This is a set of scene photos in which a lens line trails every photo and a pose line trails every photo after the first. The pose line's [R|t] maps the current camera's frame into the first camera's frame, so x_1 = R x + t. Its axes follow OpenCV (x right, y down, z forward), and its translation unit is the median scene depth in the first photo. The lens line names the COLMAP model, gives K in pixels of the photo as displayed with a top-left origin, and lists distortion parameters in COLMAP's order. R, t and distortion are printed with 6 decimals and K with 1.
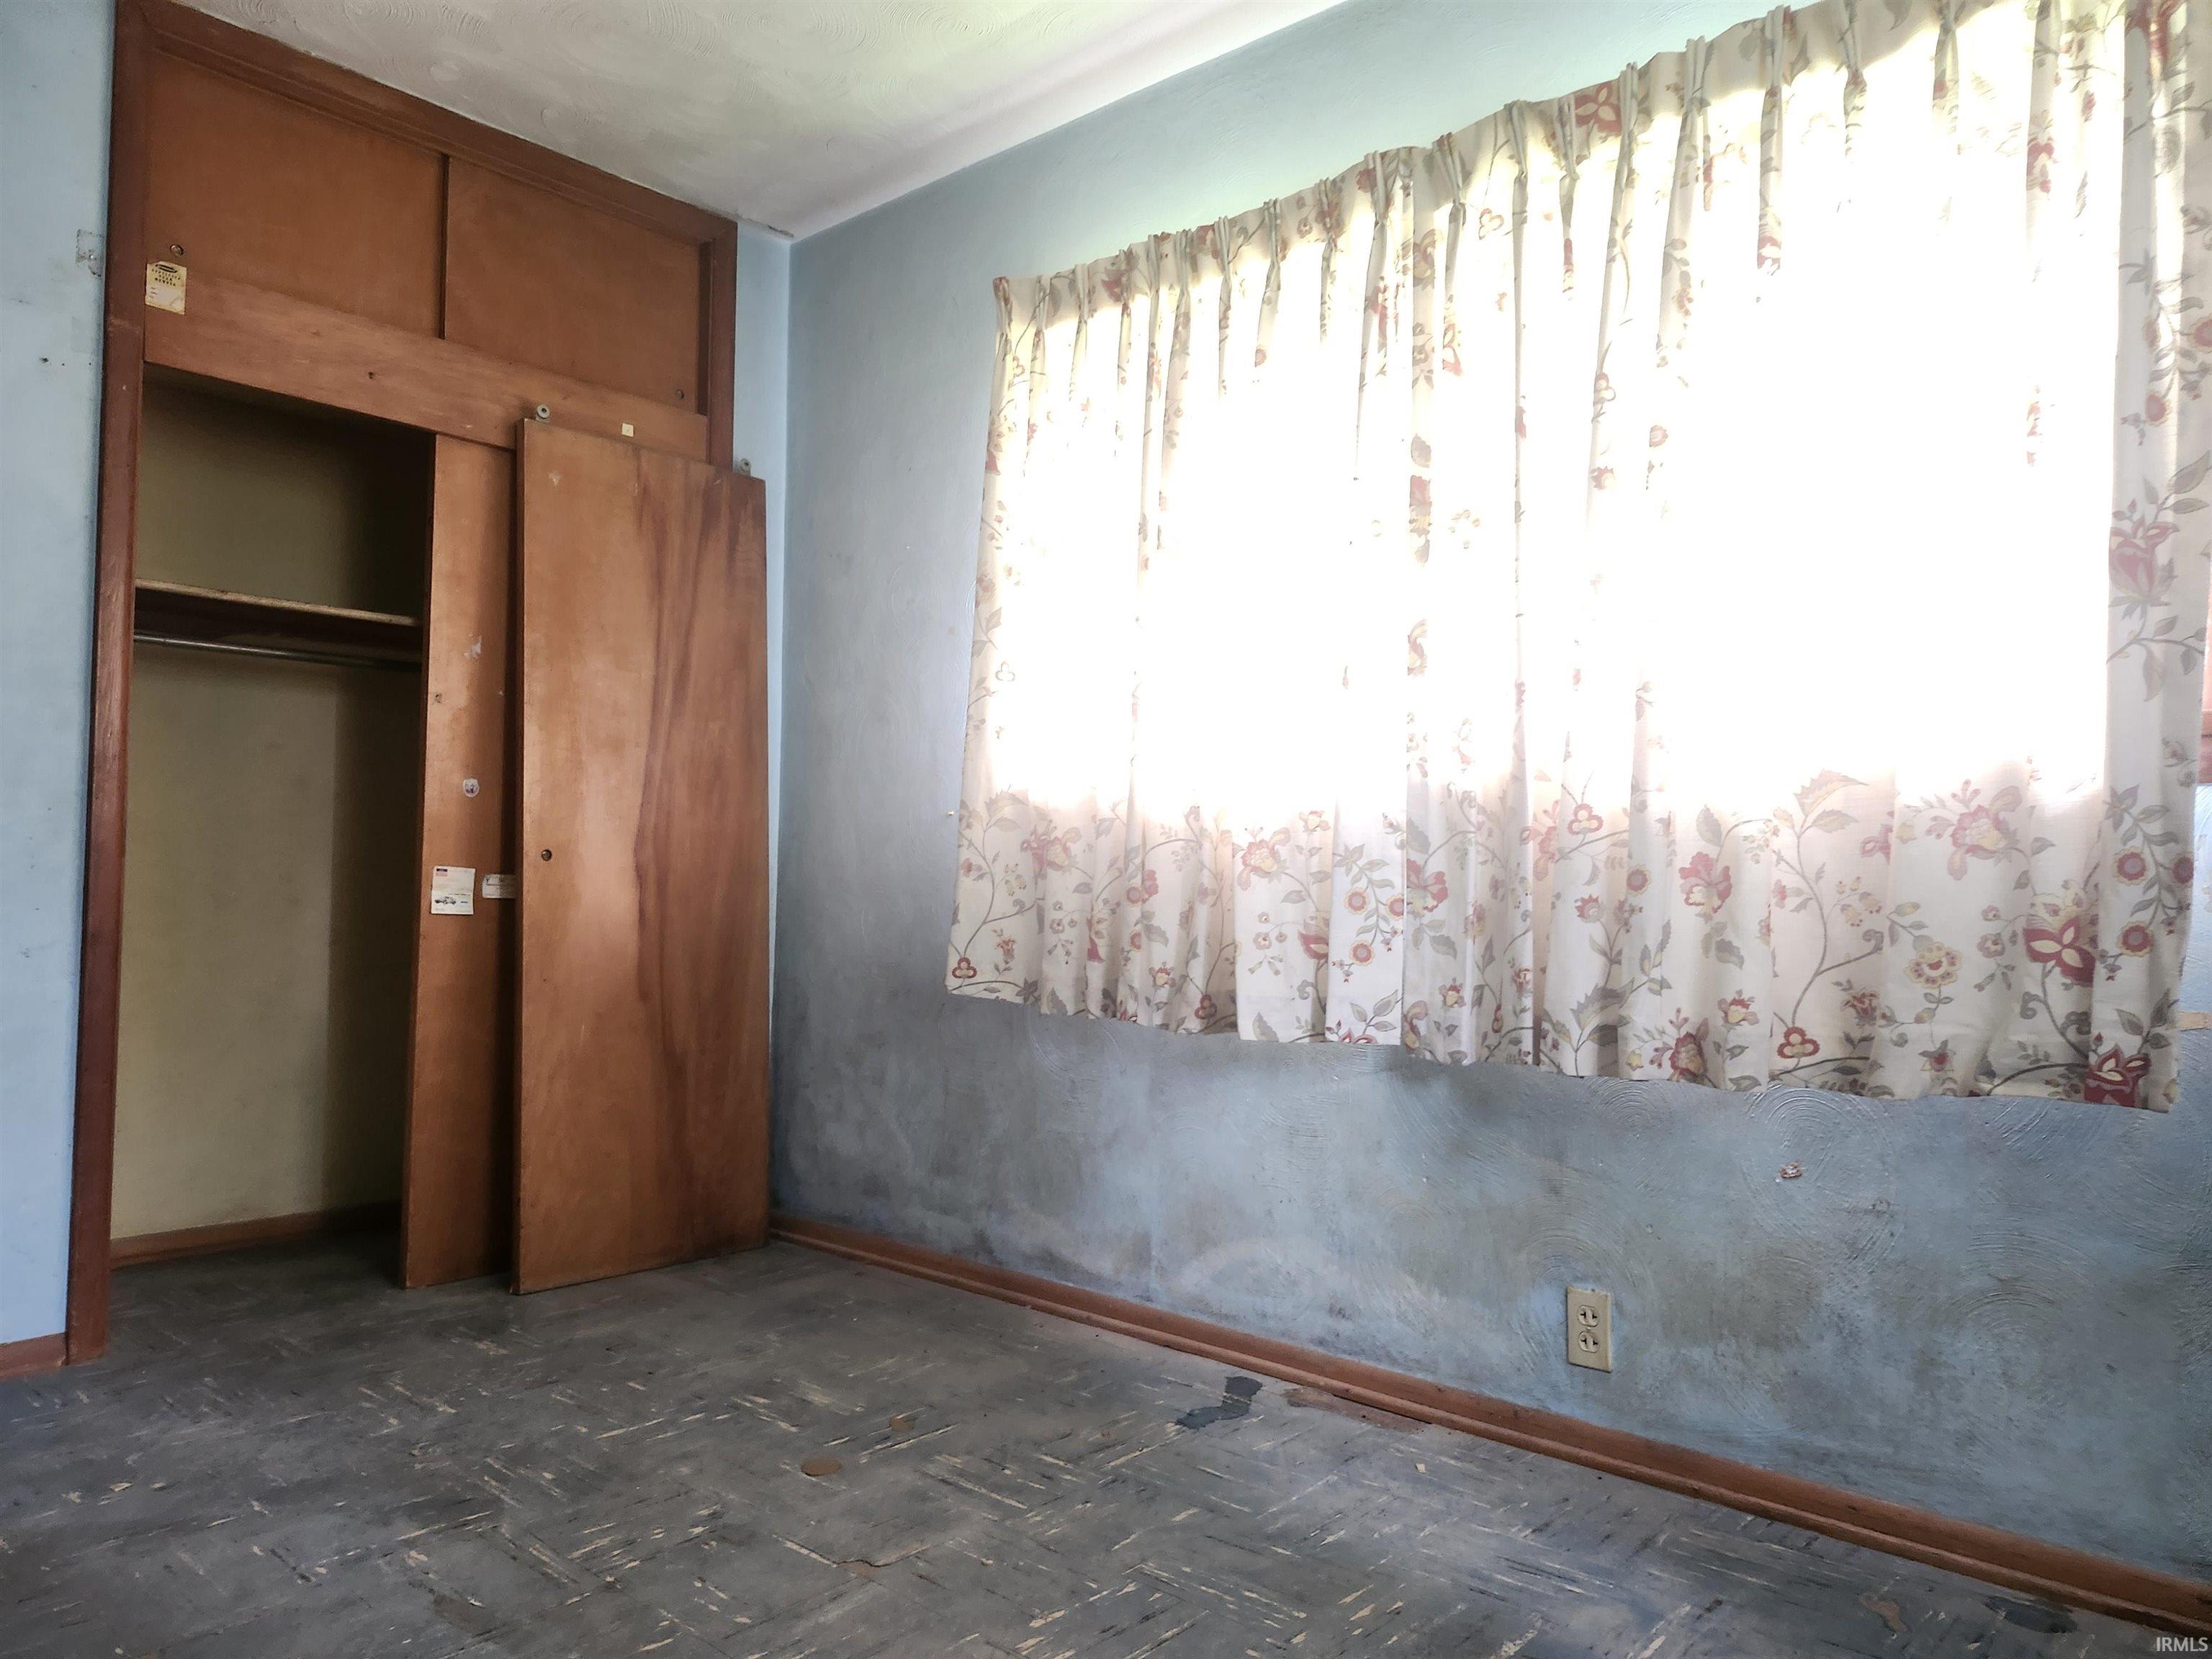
lens RADIAL K [[1539.3, 0, 1113.0], [0, 1539.3, 809.9], [0, 0, 1]] dist [0.084813, -0.083640]
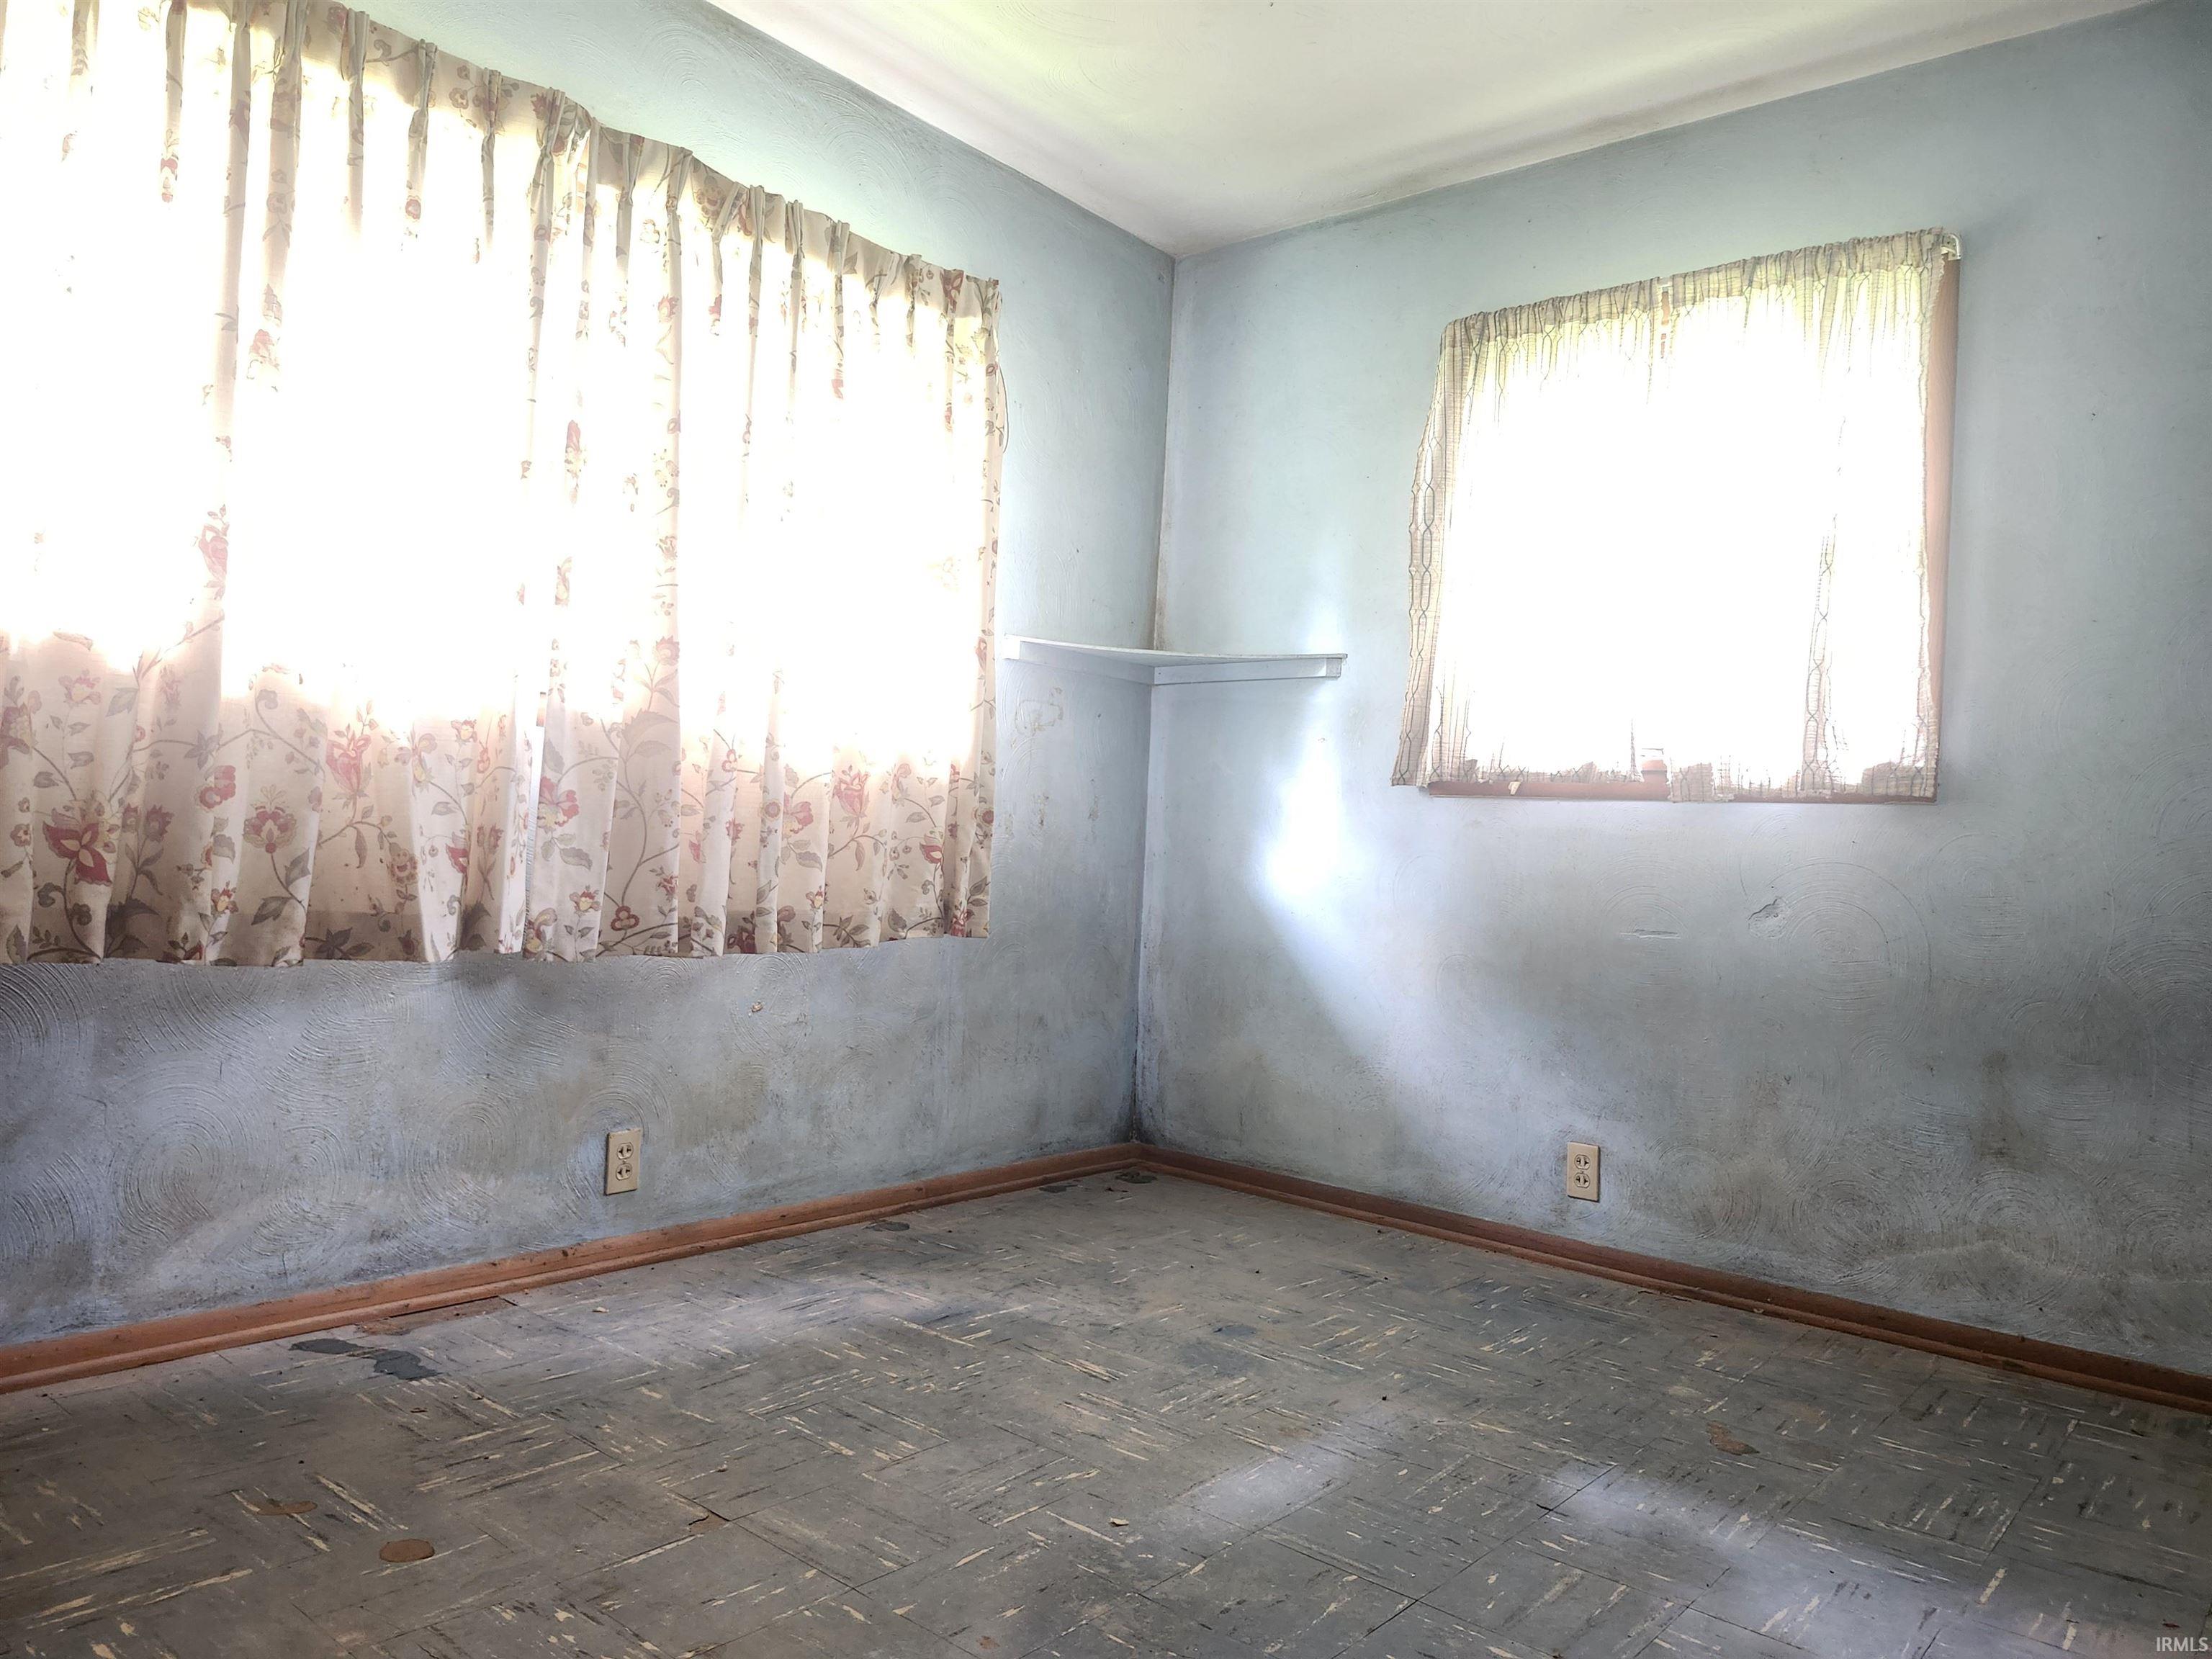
lens RADIAL K [[1534.2, 0, 1106.7], [0, 1534.2, 760.6], [0, 0, 1]] dist [0.043435, -0.042267]
pose [[-0.043517, 0.035768, 0.998412, -0.925690], [-0.108549, 0.993273, -0.040315, 0.022429], [-0.993138, -0.110131, -0.039342, 0.683231]]
